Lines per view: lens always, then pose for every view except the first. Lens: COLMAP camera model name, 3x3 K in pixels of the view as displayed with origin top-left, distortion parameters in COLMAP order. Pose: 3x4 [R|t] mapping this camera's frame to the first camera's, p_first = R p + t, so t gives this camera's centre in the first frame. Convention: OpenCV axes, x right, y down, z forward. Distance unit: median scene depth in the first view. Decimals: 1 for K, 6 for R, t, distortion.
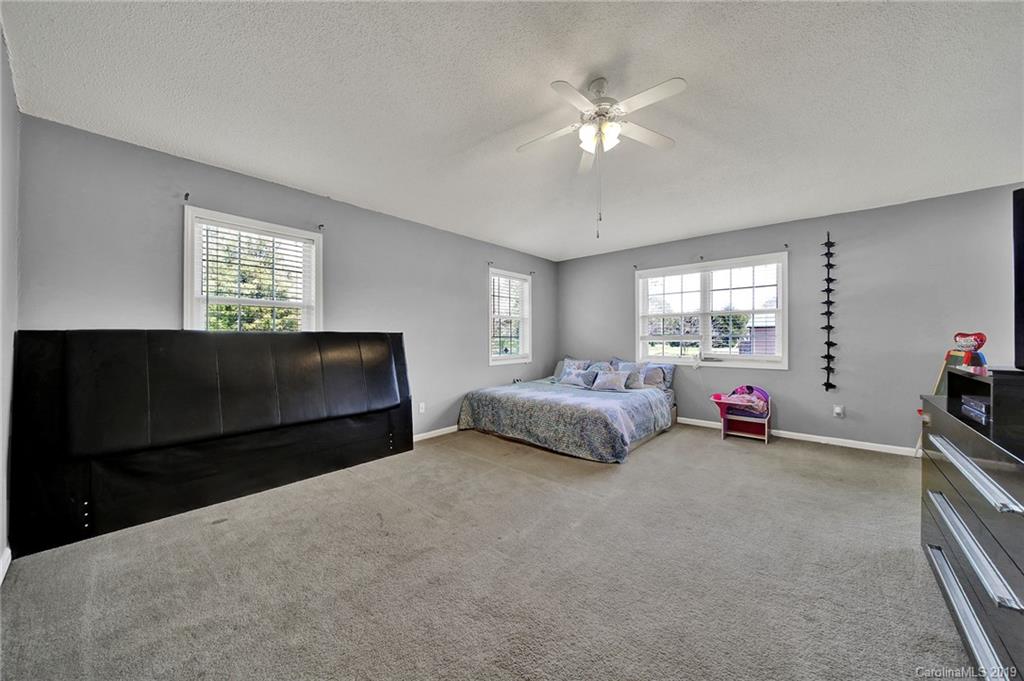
lens RADIAL K [[364.5, 0, 509.3], [0, 364.5, 339.5], [0, 0, 1]] dist [-0.000905, -0.001756]
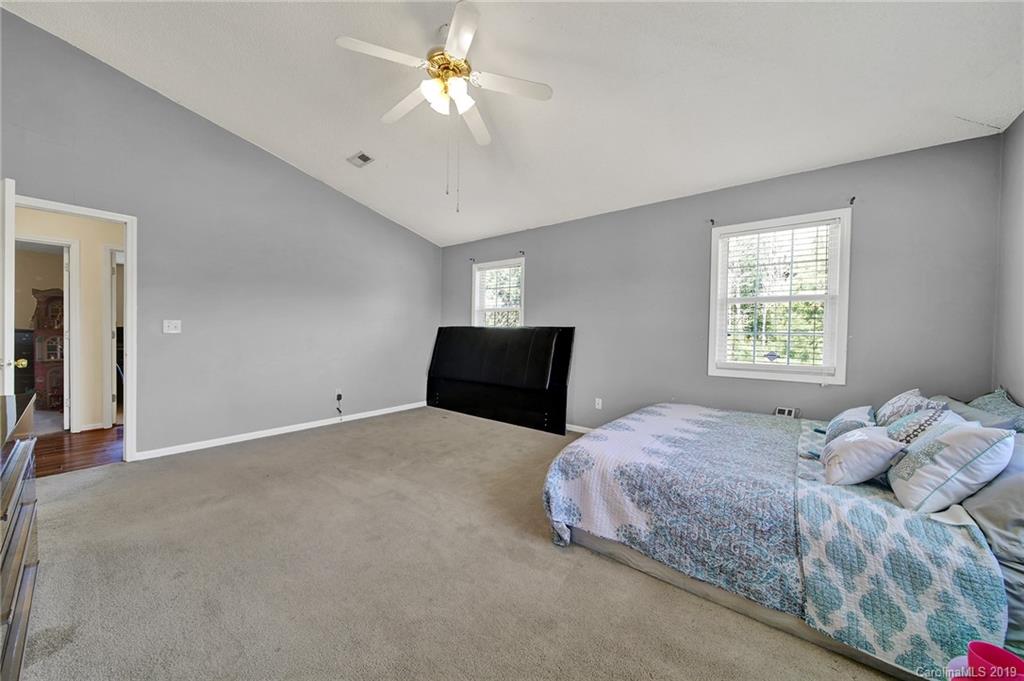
lens RADIAL K [[364.5, 0, 513.0], [0, 364.5, 337.9], [0, 0, 1]] dist [-0.000905, -0.001756]
pose [[0.024557, 0.017061, -0.999553, 0.534076], [-0.017444, 0.999709, 0.016635, -0.000601], [0.999546, 0.017028, 0.024848, 0.547840]]
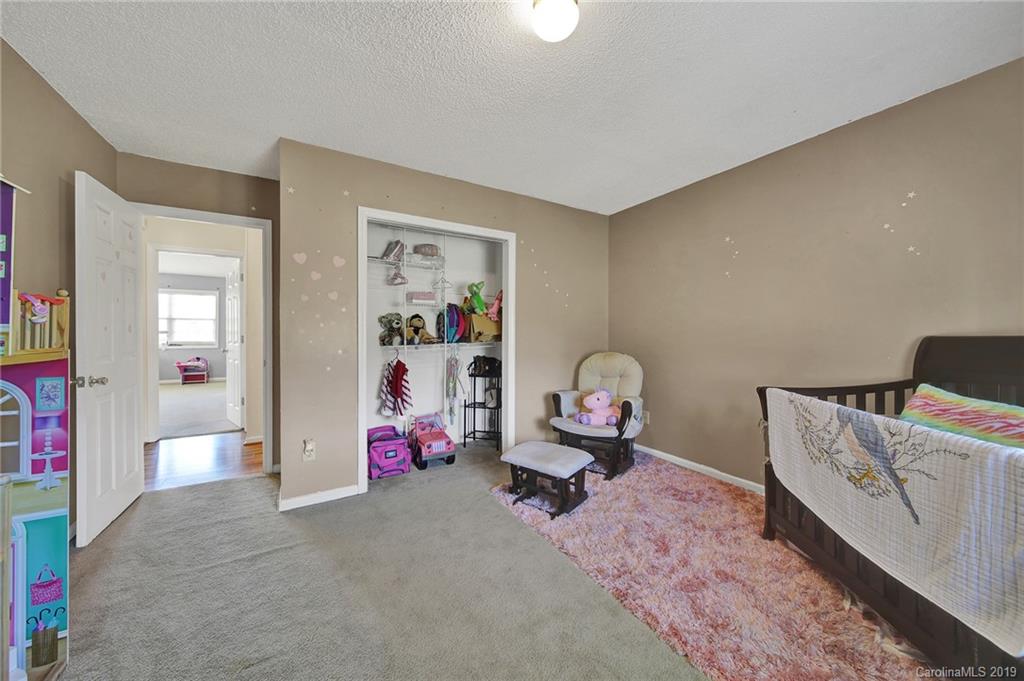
lens RADIAL K [[364.5, 0, 516.2], [0, 364.5, 334.5], [0, 0, 1]] dist [-0.000905, -0.001756]
pose [[0.323394, -0.000850, 0.946264, -0.704710], [0.001465, 0.999999, 0.000397, 0.007669], [-0.946263, 0.001257, 0.323395, -1.382292]]
